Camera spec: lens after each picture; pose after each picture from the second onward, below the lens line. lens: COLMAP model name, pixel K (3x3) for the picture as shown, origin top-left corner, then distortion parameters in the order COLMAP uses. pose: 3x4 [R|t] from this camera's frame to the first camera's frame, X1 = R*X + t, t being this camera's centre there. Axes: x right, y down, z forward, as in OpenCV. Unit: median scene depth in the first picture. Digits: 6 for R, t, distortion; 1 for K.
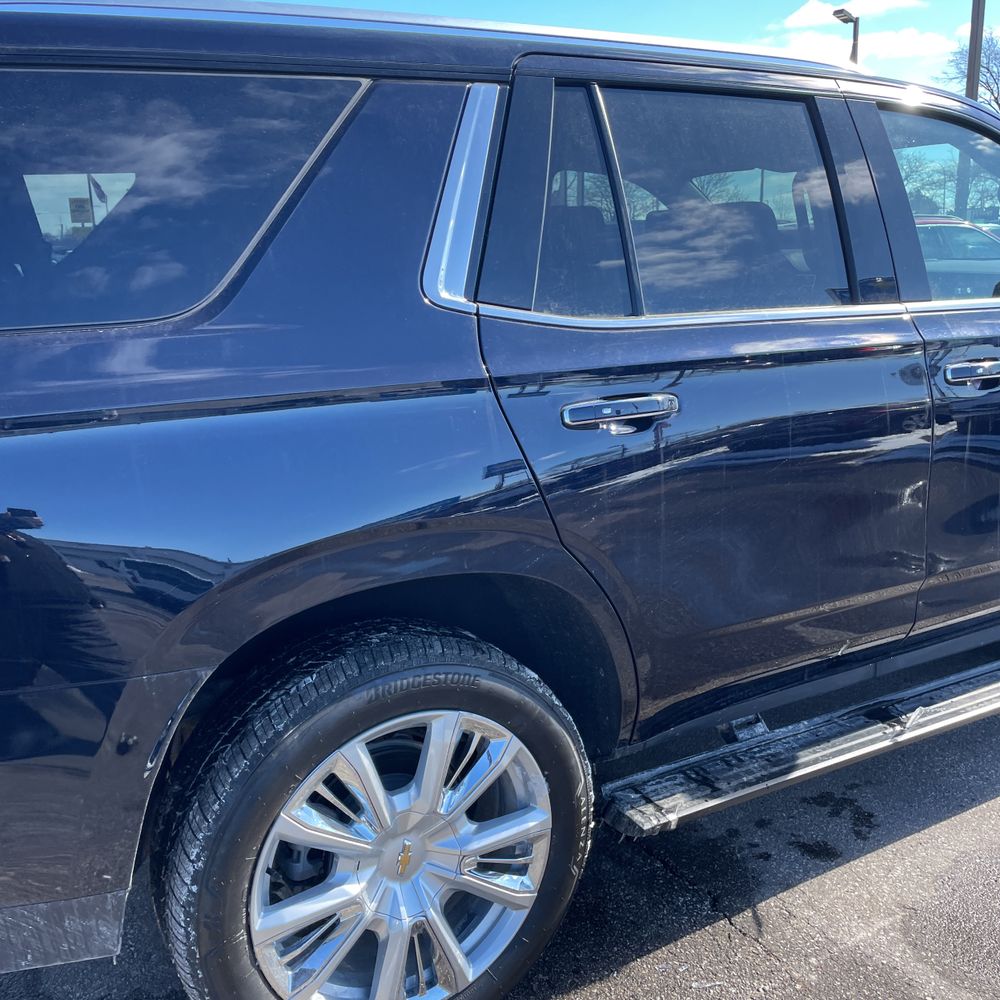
lens RADIAL K [[1010.7, 0, 507.0], [0, 1010.7, 495.2], [0, 0, 1]] dist [0.106859, -0.144135]
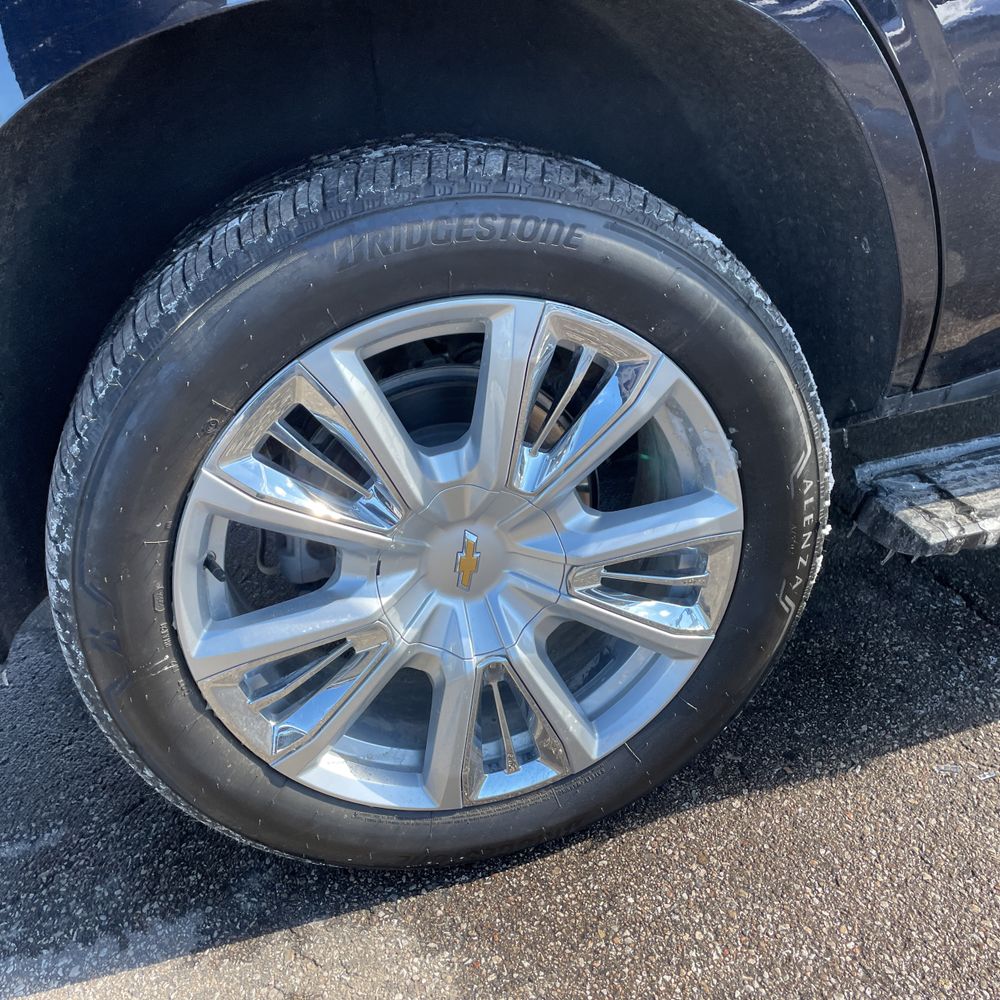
lens RADIAL K [[1010.7, 0, 507.0], [0, 1010.7, 495.2], [0, 0, 1]] dist [0.106859, -0.144135]
pose [[0.956093, 0.049245, -0.288898, 0.081455], [0.031898, 0.962439, 0.269619, 0.160762], [0.291323, -0.266996, 0.918610, 0.477985]]
